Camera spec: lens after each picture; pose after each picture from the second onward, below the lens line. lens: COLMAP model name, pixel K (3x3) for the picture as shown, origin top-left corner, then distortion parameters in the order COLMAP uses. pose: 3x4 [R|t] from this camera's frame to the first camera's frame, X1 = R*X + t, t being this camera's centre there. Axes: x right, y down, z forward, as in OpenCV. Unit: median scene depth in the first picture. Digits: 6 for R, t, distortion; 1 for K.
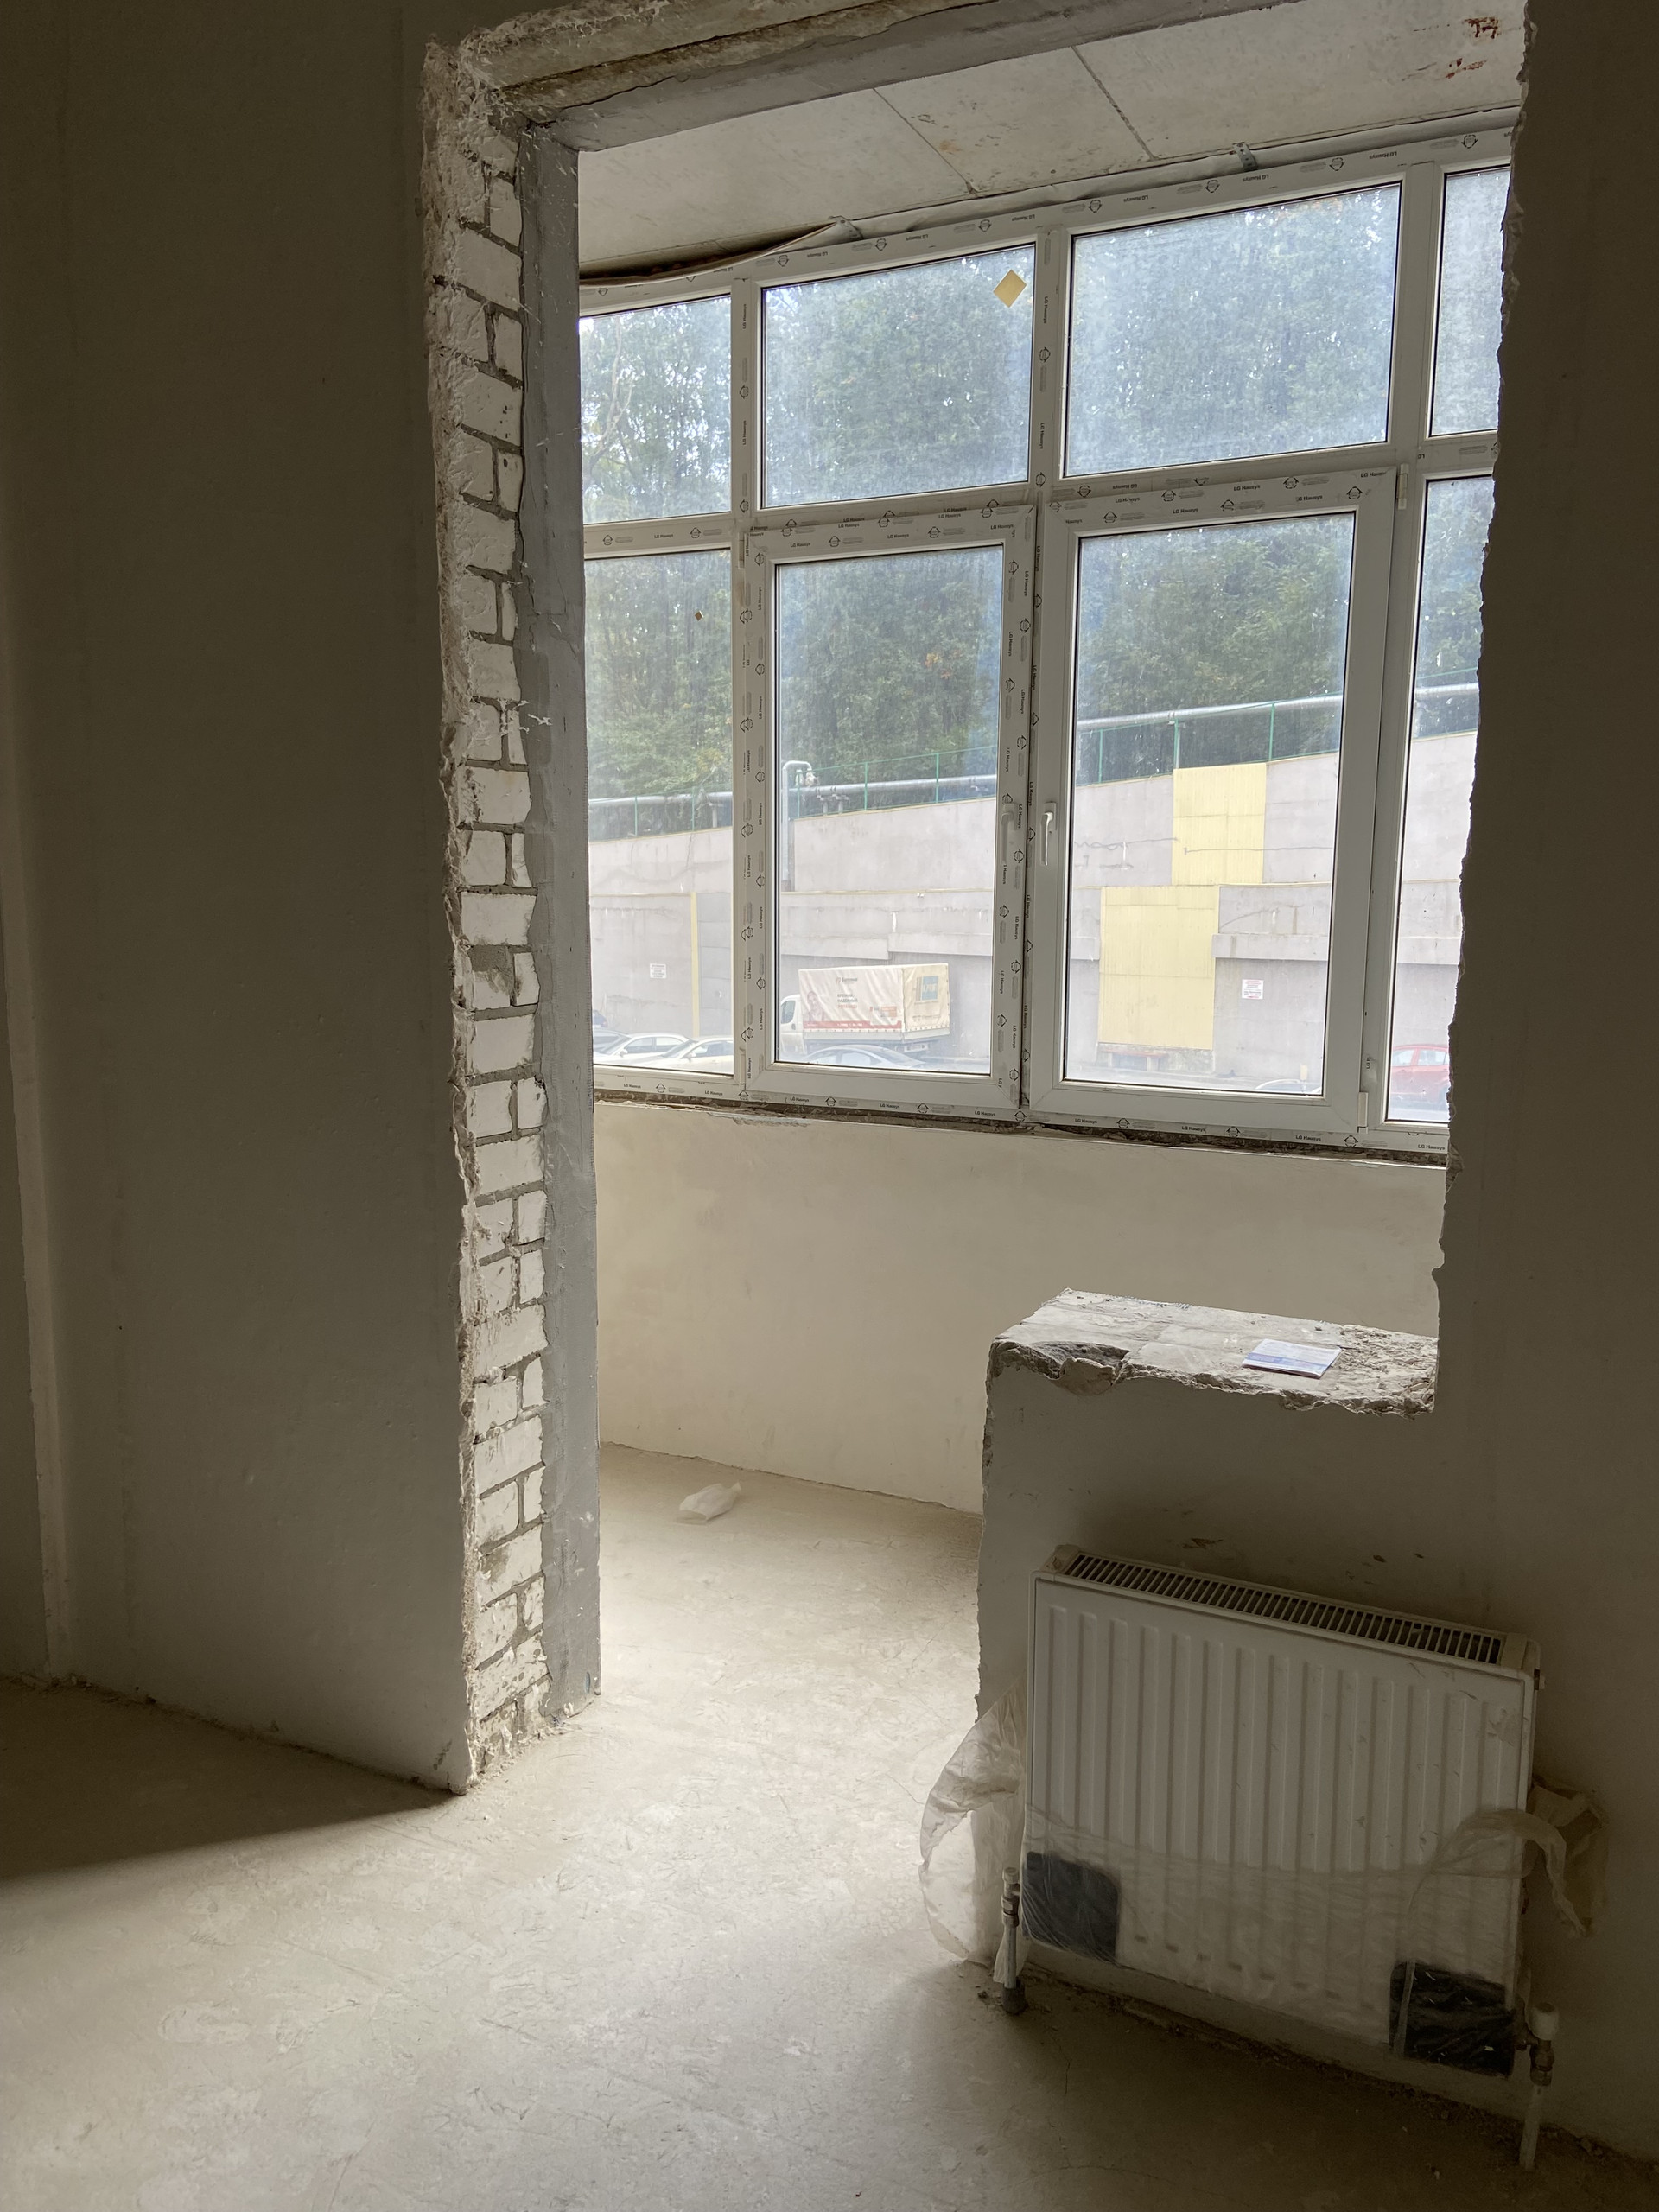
lens RADIAL K [[1677.1, 0, 831.4], [0, 1677.1, 1104.1], [0, 0, 1]] dist [0.122012, -0.147185]
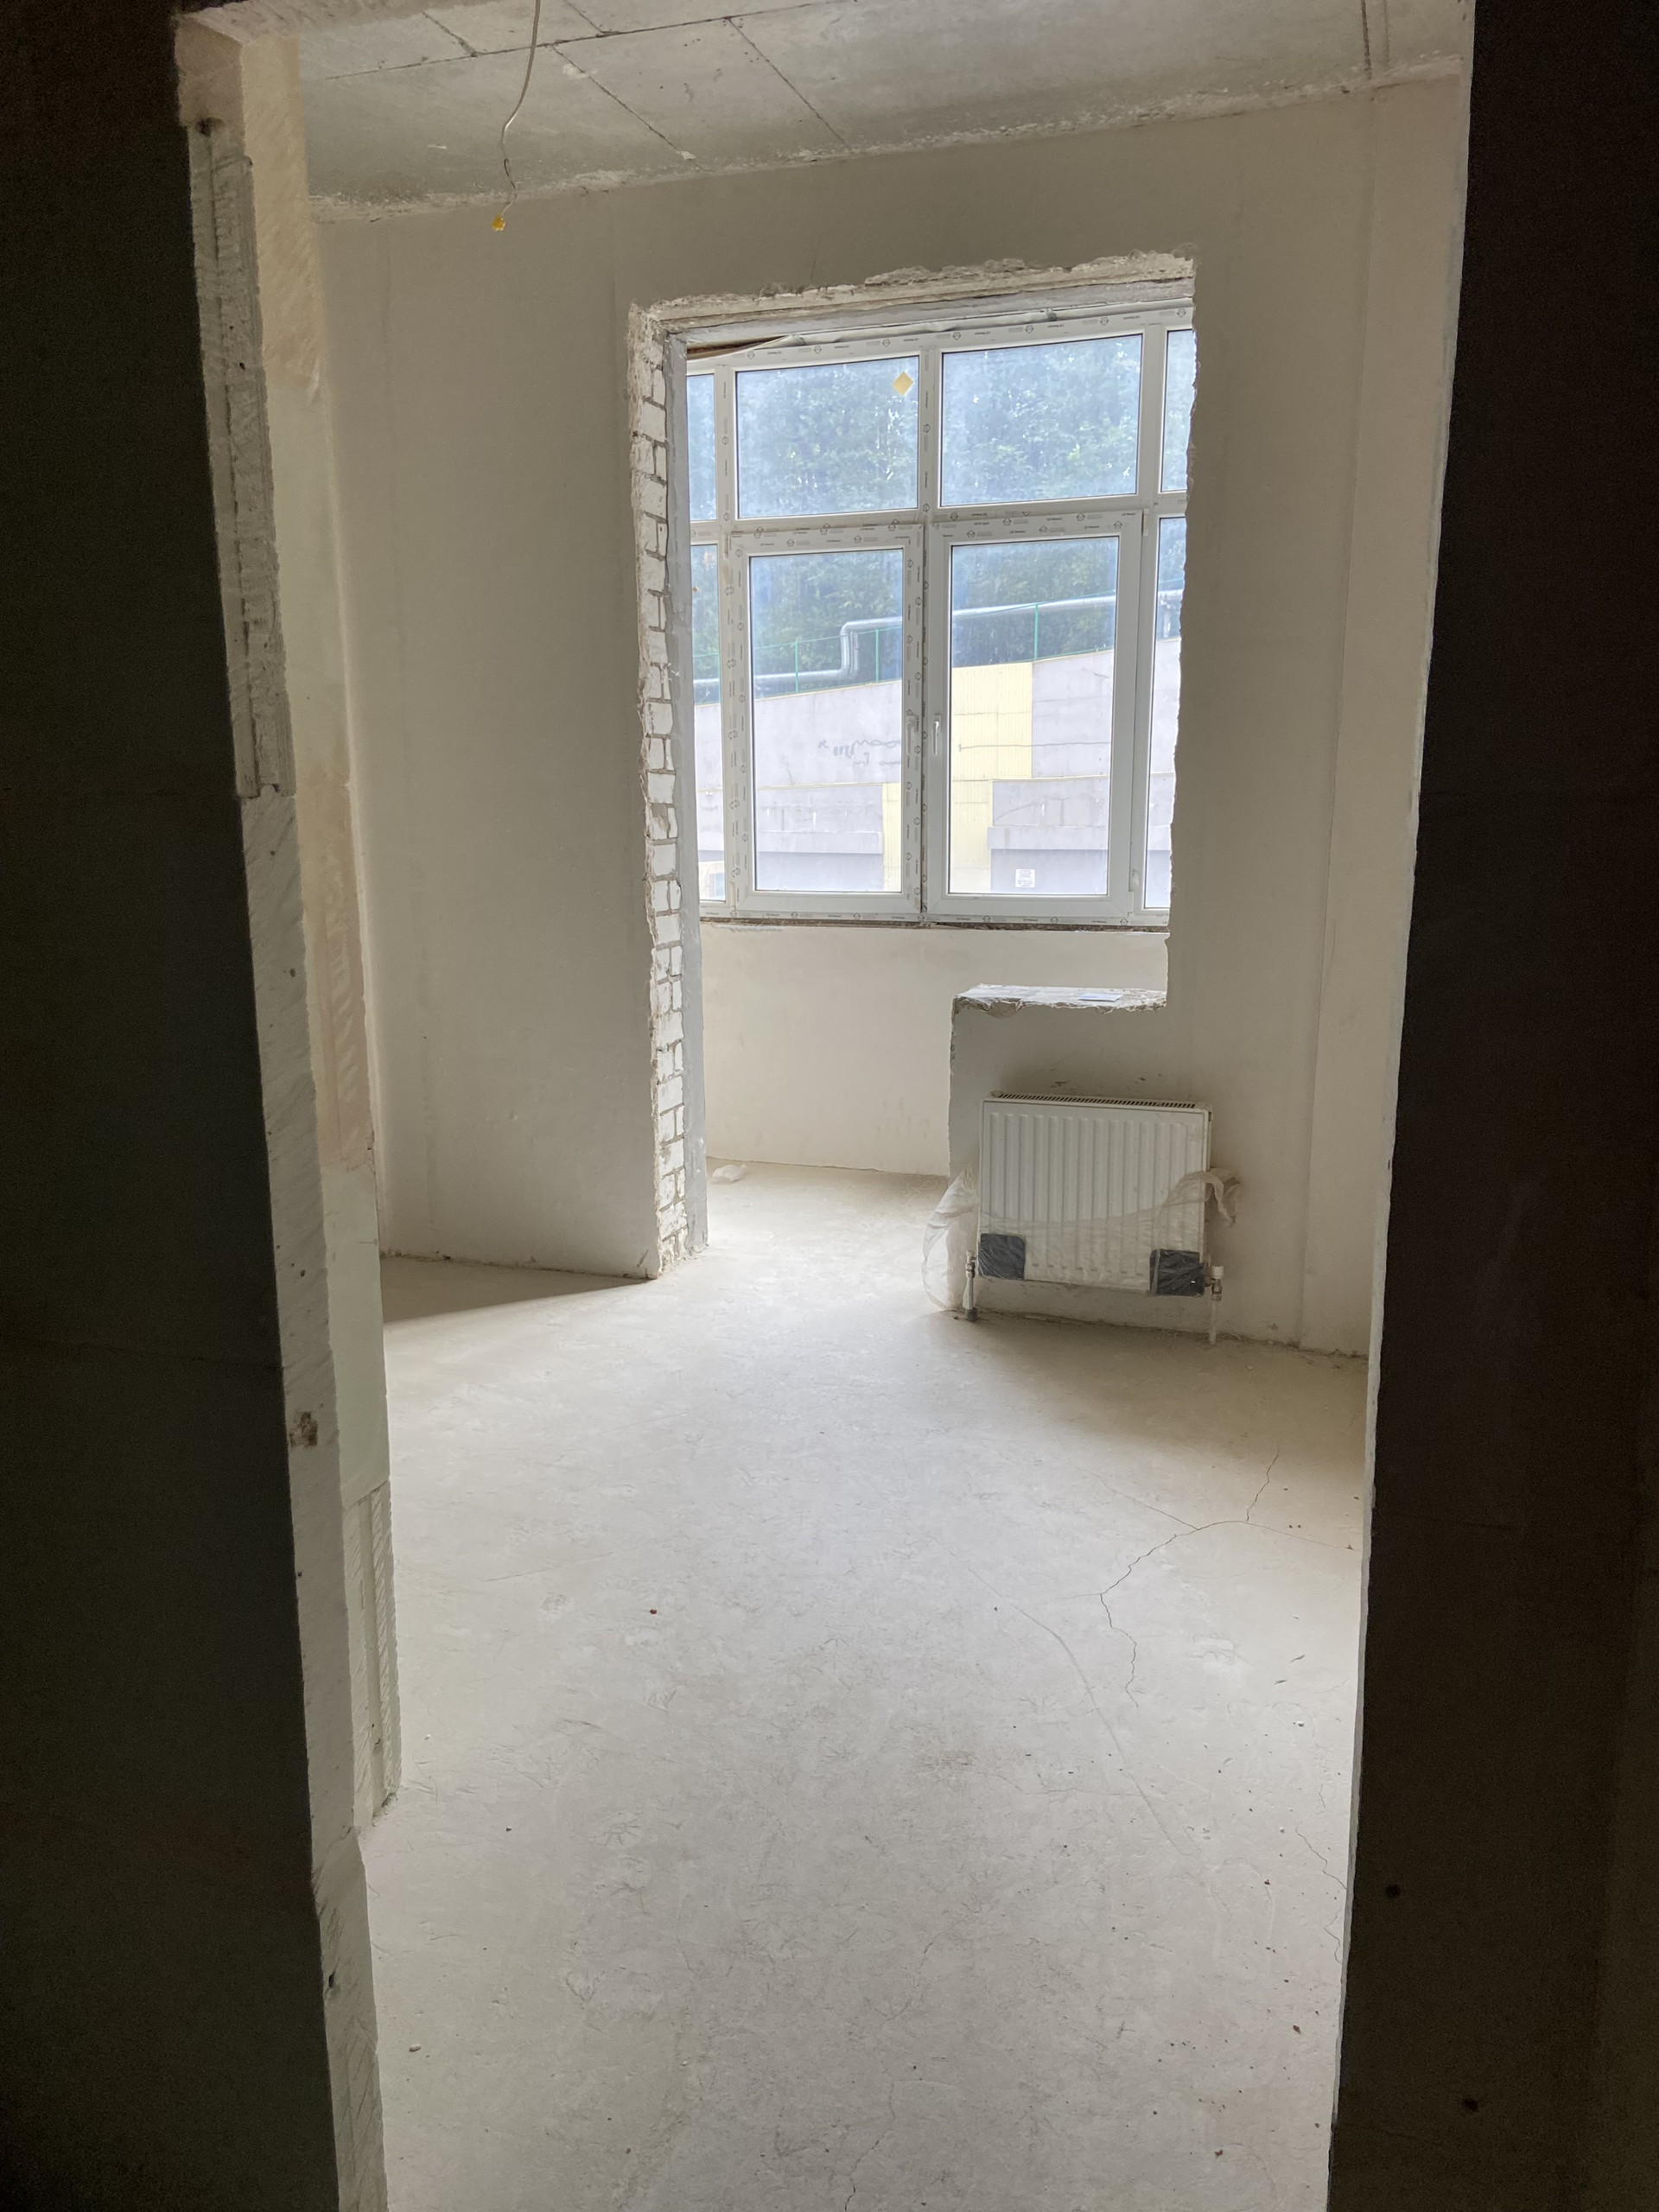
lens RADIAL K [[1677.1, 0, 826.9], [0, 1677.1, 1111.6], [0, 0, 1]] dist [0.122012, -0.147185]
pose [[0.991184, -0.040160, 0.126261, -0.251903], [0.032292, 0.997443, 0.063753, 0.118236], [-0.128499, -0.059113, 0.989946, -0.773962]]
